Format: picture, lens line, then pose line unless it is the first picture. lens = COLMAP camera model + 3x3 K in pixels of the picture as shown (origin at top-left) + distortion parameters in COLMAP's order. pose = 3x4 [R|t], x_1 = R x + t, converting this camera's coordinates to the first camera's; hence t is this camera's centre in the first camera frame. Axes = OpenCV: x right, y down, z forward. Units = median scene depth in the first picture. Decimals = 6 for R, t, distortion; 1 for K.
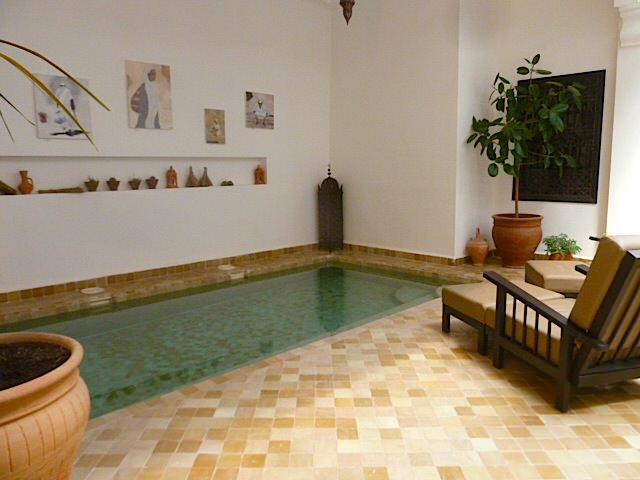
lens RADIAL K [[479.3, 0, 320.9], [0, 479.3, 239.0], [0, 0, 1]] dist [-0.035904, 0.011125]
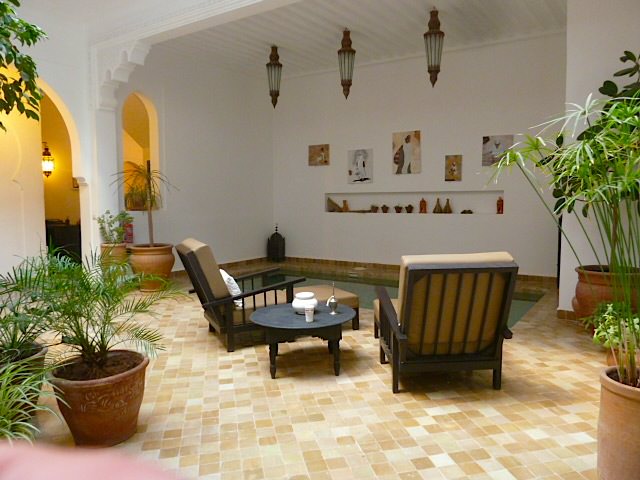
lens RADIAL K [[479.3, 0, 321.5], [0, 479.3, 239.8], [0, 0, 1]] dist [-0.035904, 0.011125]
pose [[0.196556, 0.095620, -0.975819, 1.042876], [-0.135519, 0.988331, 0.069548, -0.086591], [0.971082, 0.118572, 0.207221, 0.417508]]
